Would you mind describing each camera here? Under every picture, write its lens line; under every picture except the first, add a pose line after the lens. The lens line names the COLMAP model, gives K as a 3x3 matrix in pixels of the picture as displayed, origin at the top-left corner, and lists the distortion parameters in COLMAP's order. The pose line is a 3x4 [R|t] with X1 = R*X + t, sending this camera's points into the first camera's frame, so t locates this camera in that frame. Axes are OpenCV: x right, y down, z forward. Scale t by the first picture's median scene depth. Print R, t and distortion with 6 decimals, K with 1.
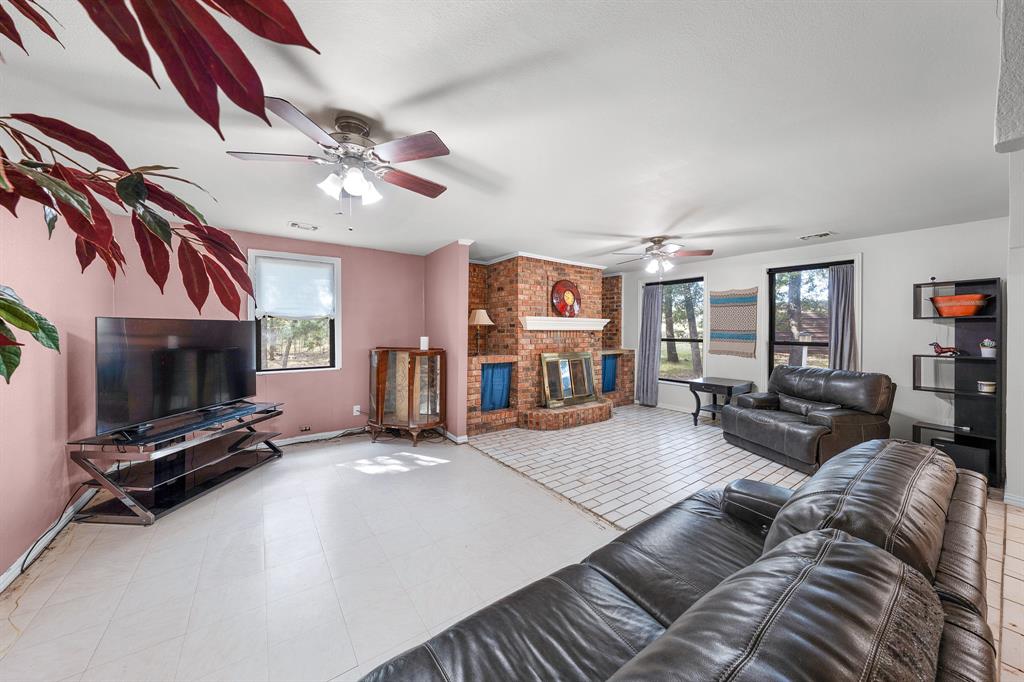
lens RADIAL K [[353.9, 0, 495.0], [0, 353.9, 334.3], [0, 0, 1]] dist [-0.007167, 0.000150]
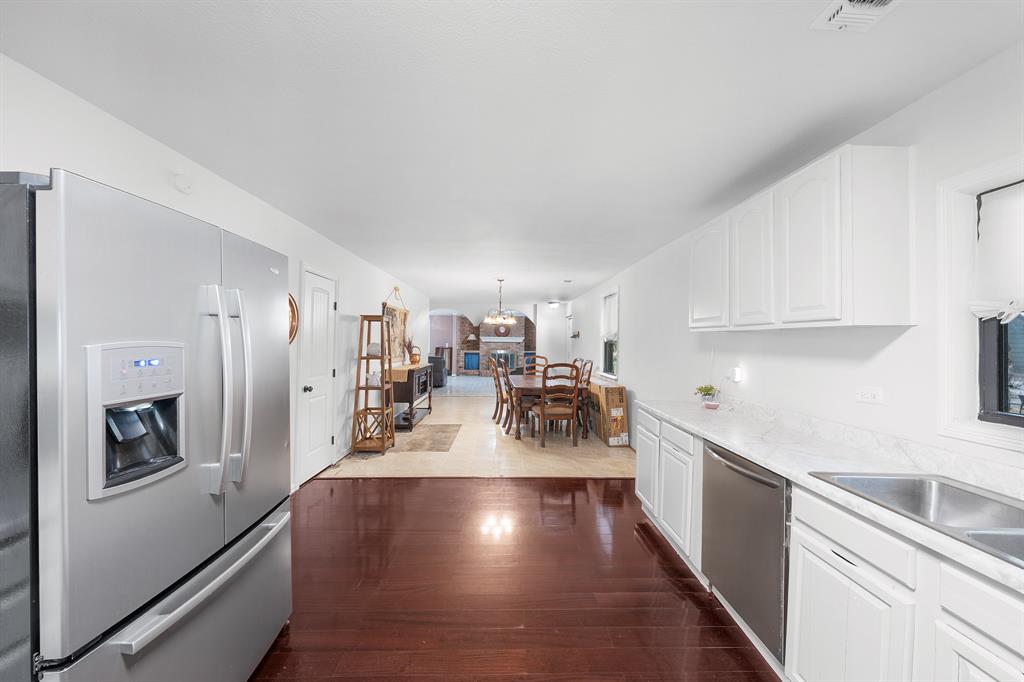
lens RADIAL K [[353.9, 0, 514.1], [0, 353.9, 340.5], [0, 0, 1]] dist [-0.007167, 0.000150]
pose [[0.832917, 0.013093, -0.553243, 1.801626], [-0.017989, 0.999832, -0.003422, -0.014707], [0.553105, 0.012803, 0.833013, -1.152679]]
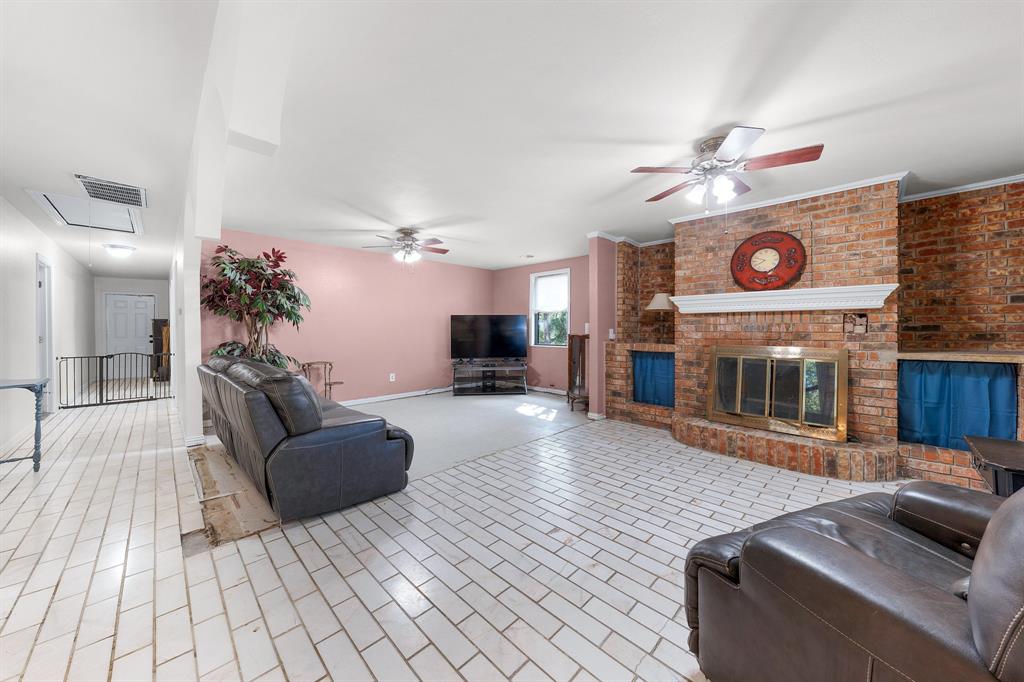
lens RADIAL K [[353.9, 0, 516.1], [0, 353.9, 335.8], [0, 0, 1]] dist [-0.007167, 0.000150]
pose [[0.185718, 0.015230, -0.982485, 0.788703], [-0.013749, 0.999822, 0.012900, 0.032422], [0.982507, 0.011113, 0.185894, 0.473332]]
